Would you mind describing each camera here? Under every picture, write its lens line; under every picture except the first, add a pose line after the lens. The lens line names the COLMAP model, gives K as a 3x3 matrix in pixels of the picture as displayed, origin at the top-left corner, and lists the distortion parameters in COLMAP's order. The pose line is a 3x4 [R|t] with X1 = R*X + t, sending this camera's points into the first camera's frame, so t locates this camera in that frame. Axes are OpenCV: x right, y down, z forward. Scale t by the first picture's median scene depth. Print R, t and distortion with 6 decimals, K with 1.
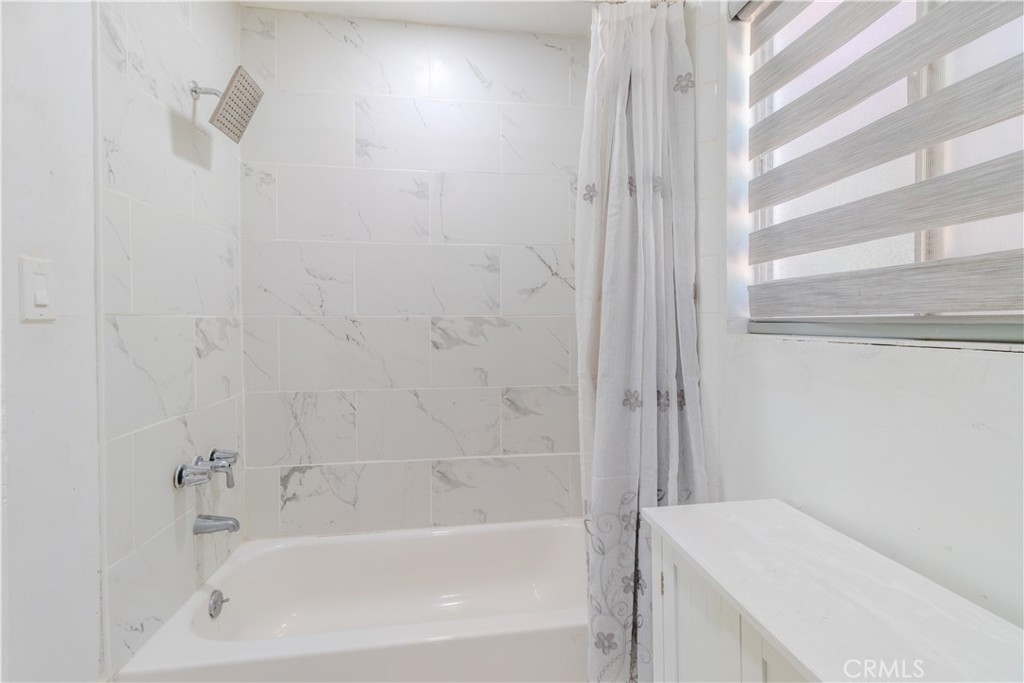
lens RADIAL K [[468.9, 0, 511.8], [0, 468.9, 332.0], [0, 0, 1]] dist [0.005496, -0.000010]
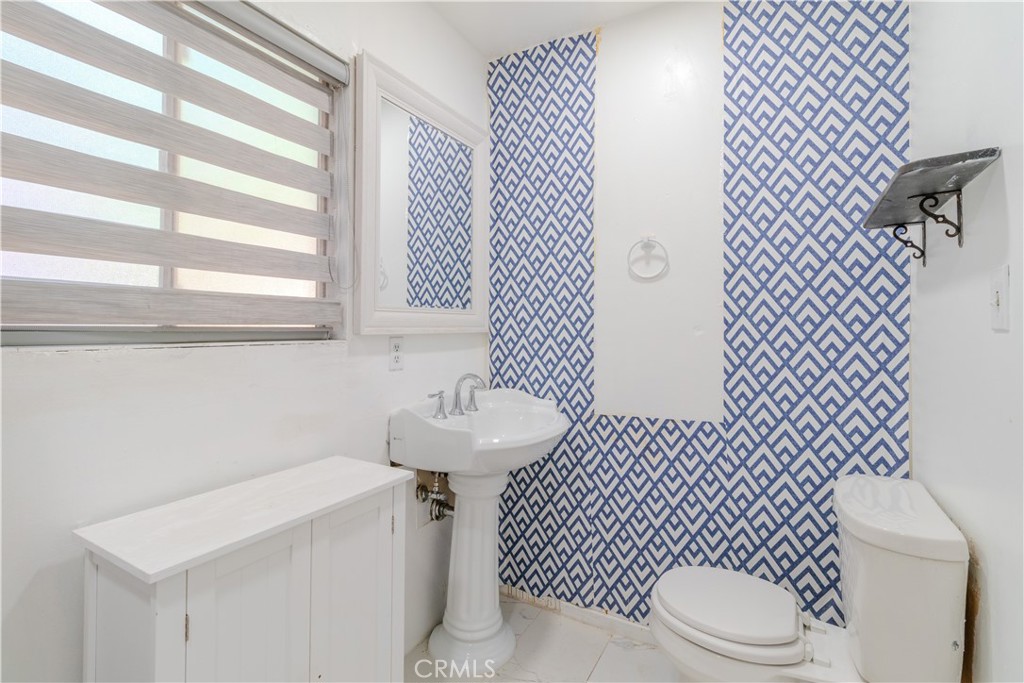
lens RADIAL K [[468.9, 0, 511.7], [0, 468.9, 334.8], [0, 0, 1]] dist [0.005496, -0.000010]
pose [[-0.791323, 0.004752, 0.611380, -0.684824], [0.021441, 0.999570, 0.019982, -0.013606], [-0.611022, 0.028921, -0.791085, 1.291788]]
